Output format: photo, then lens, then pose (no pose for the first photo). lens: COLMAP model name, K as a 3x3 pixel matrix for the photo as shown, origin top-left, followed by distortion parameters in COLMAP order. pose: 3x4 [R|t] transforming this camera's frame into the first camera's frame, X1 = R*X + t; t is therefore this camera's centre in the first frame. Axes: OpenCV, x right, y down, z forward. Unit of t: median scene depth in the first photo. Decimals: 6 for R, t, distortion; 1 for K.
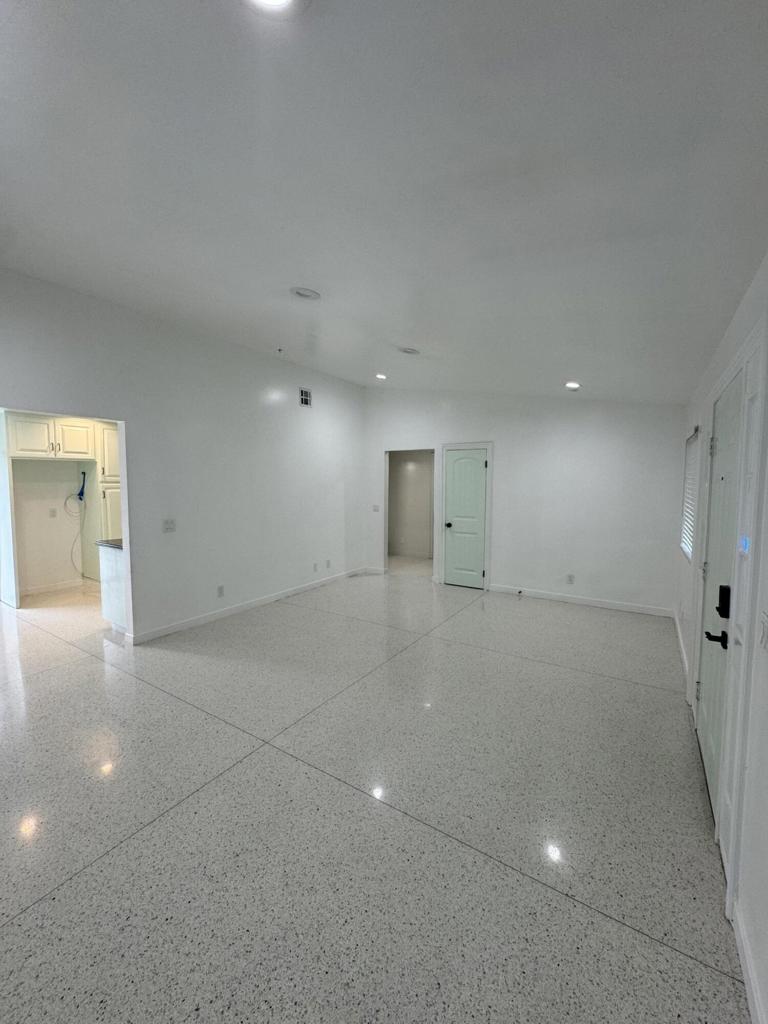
lens RADIAL K [[408.7, 0, 386.5], [0, 408.7, 511.1], [0, 0, 1]] dist [-0.006842, 0.000993]
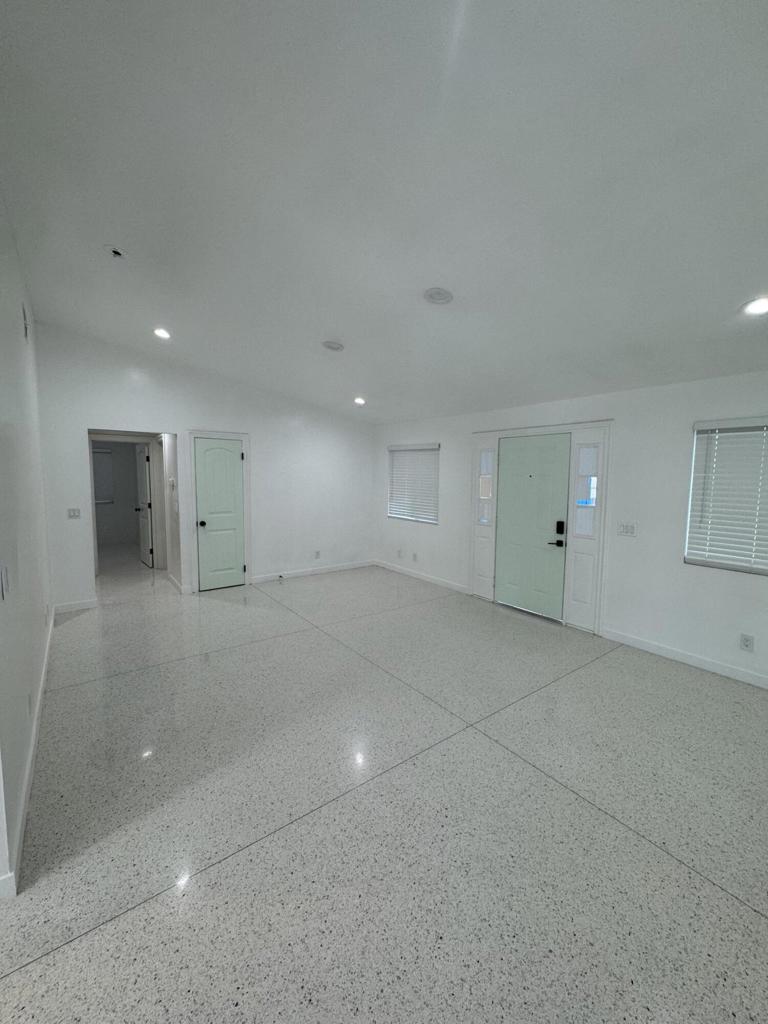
lens RADIAL K [[408.7, 0, 383.9], [0, 408.7, 513.2], [0, 0, 1]] dist [-0.006842, 0.000993]
pose [[0.351357, -0.088288, 0.932070, -0.570284], [0.057954, 0.995686, 0.072467, -0.031606], [-0.934446, 0.028555, 0.354957, 0.355025]]
